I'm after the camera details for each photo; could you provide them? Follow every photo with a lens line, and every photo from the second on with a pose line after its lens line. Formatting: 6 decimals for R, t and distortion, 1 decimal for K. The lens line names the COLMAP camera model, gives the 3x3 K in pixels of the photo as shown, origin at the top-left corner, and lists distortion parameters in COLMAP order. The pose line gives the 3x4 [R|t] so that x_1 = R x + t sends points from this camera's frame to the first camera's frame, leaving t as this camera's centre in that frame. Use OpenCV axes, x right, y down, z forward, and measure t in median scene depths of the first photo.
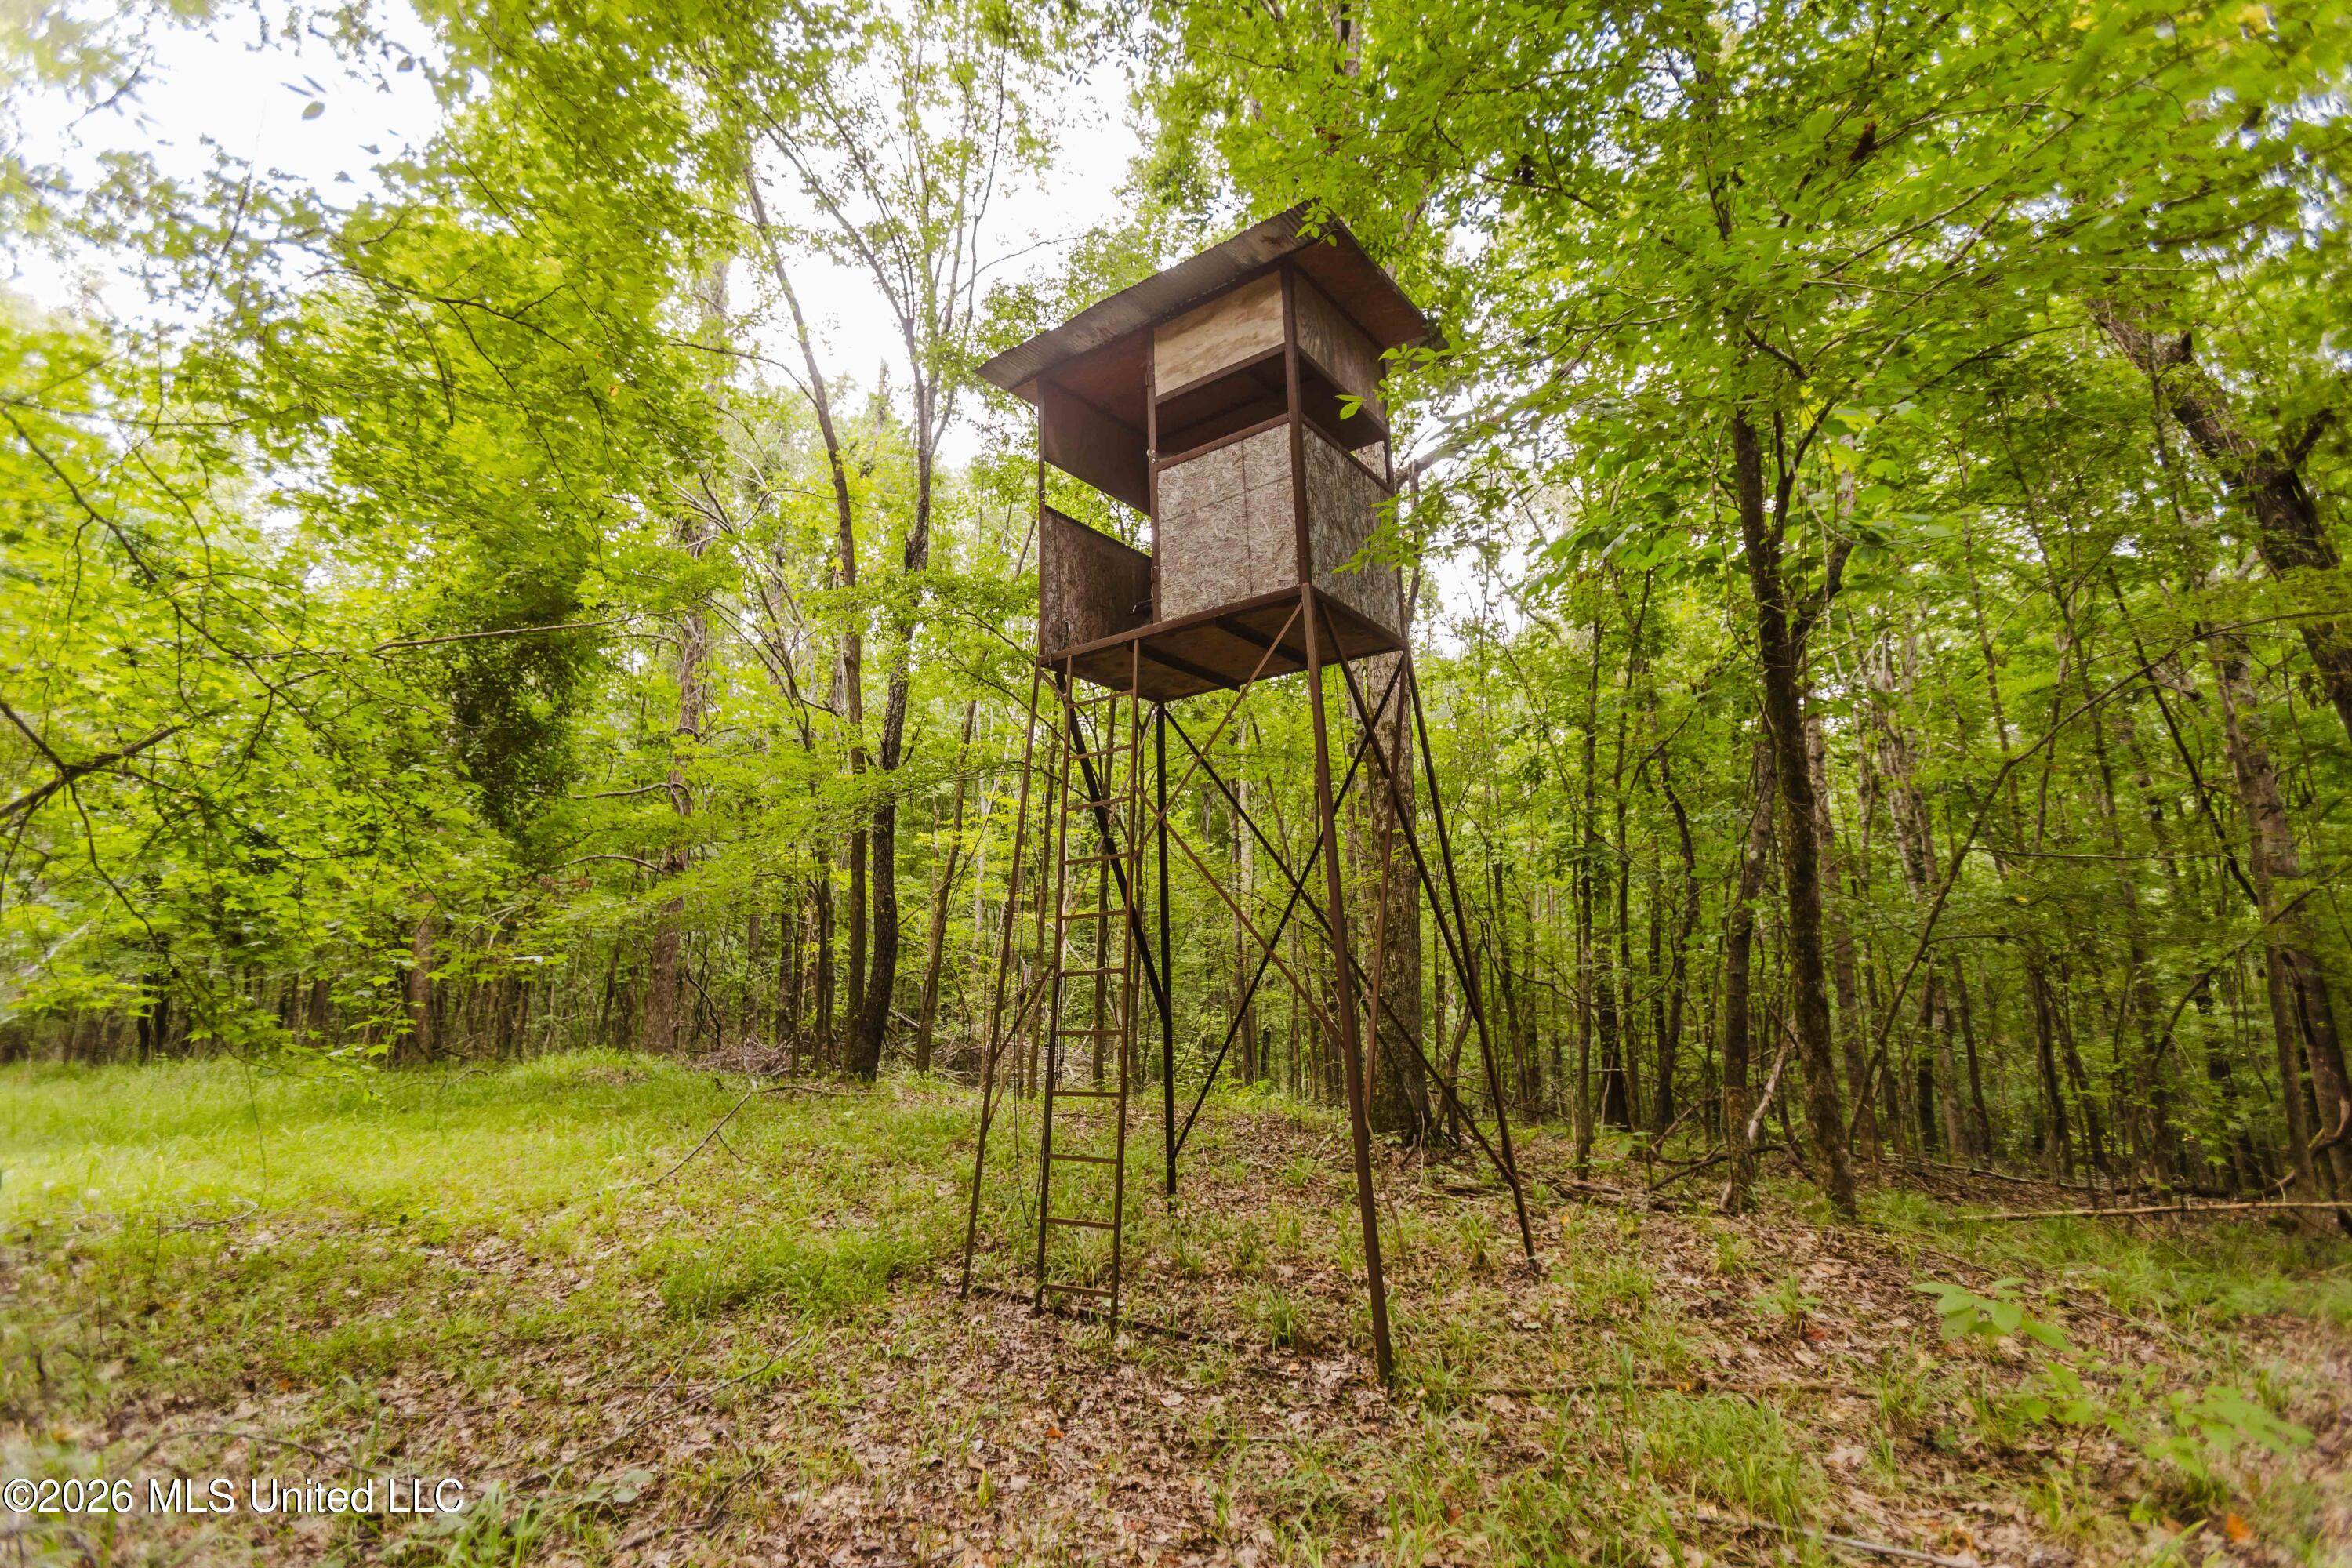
lens RADIAL K [[1086.6, 0, 1167.4], [0, 1086.6, 749.0], [0, 0, 1]] dist [-0.040499, 0.033893]
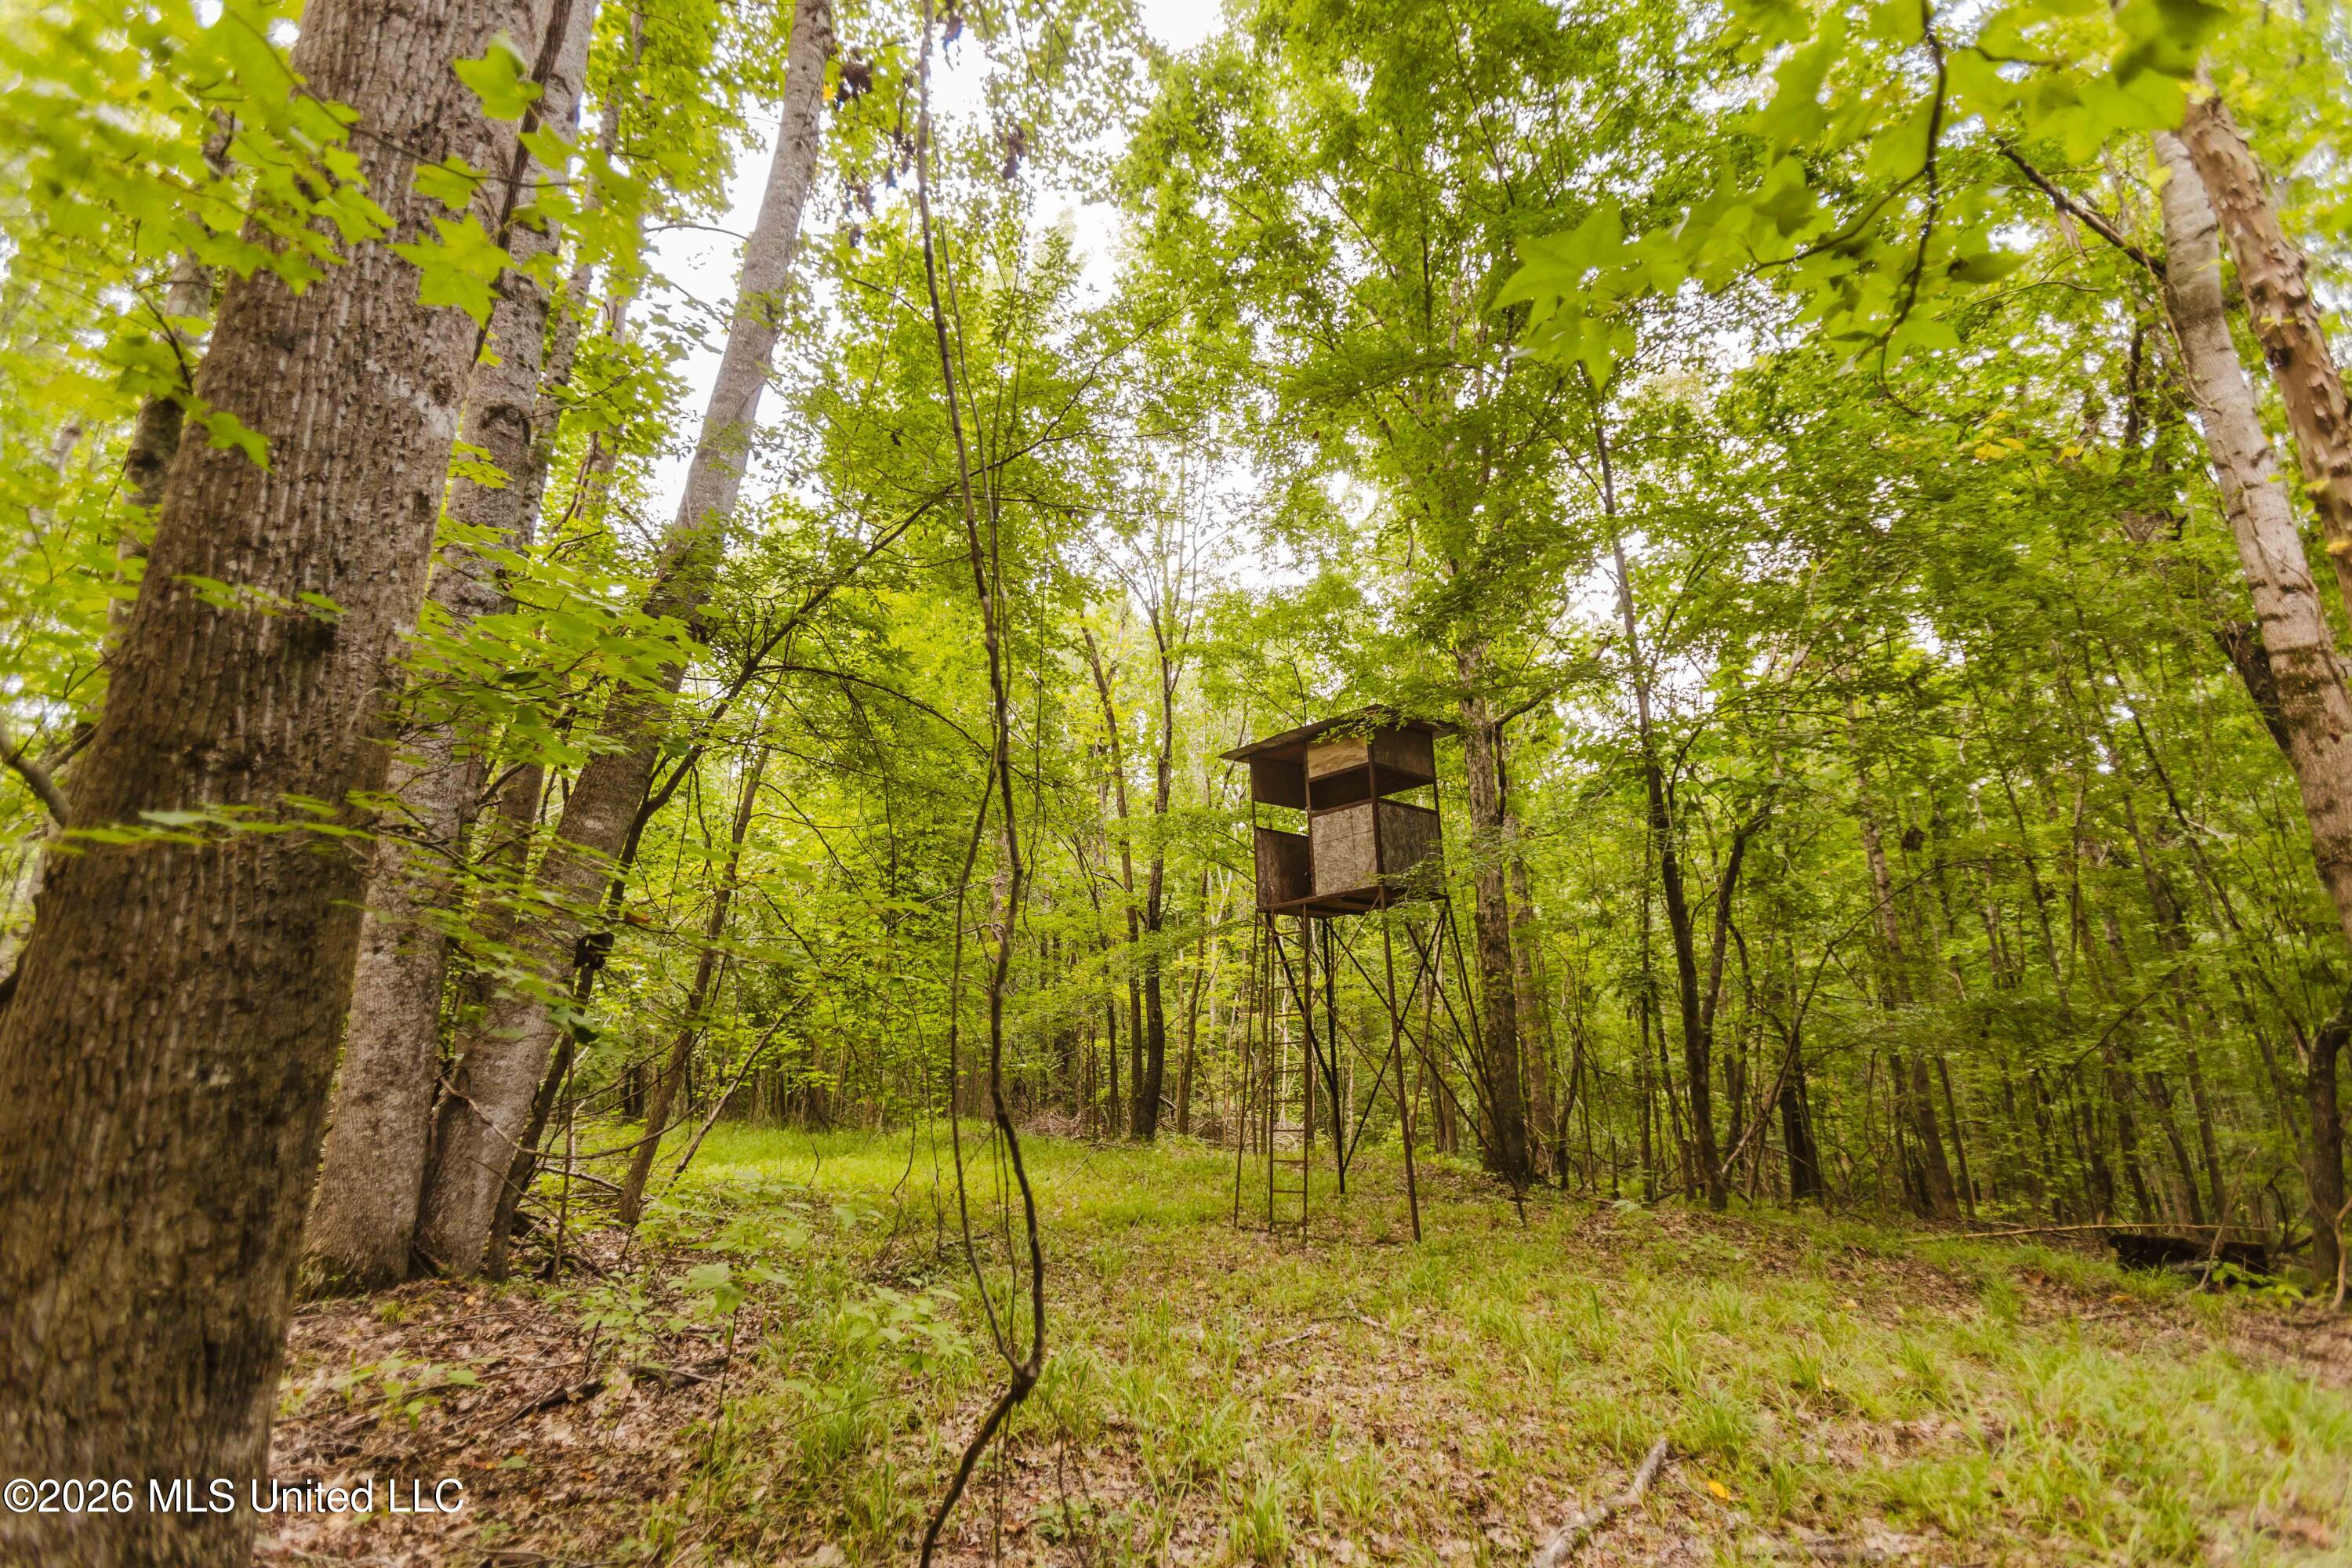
lens RADIAL K [[1086.6, 0, 1167.4], [0, 1086.6, 749.0], [0, 0, 1]] dist [-0.040499, 0.033893]
pose [[0.979321, -0.055495, -0.194550, 0.108634], [0.041542, 0.996311, -0.075086, -0.205455], [0.197999, 0.065451, 0.978015, -0.870464]]
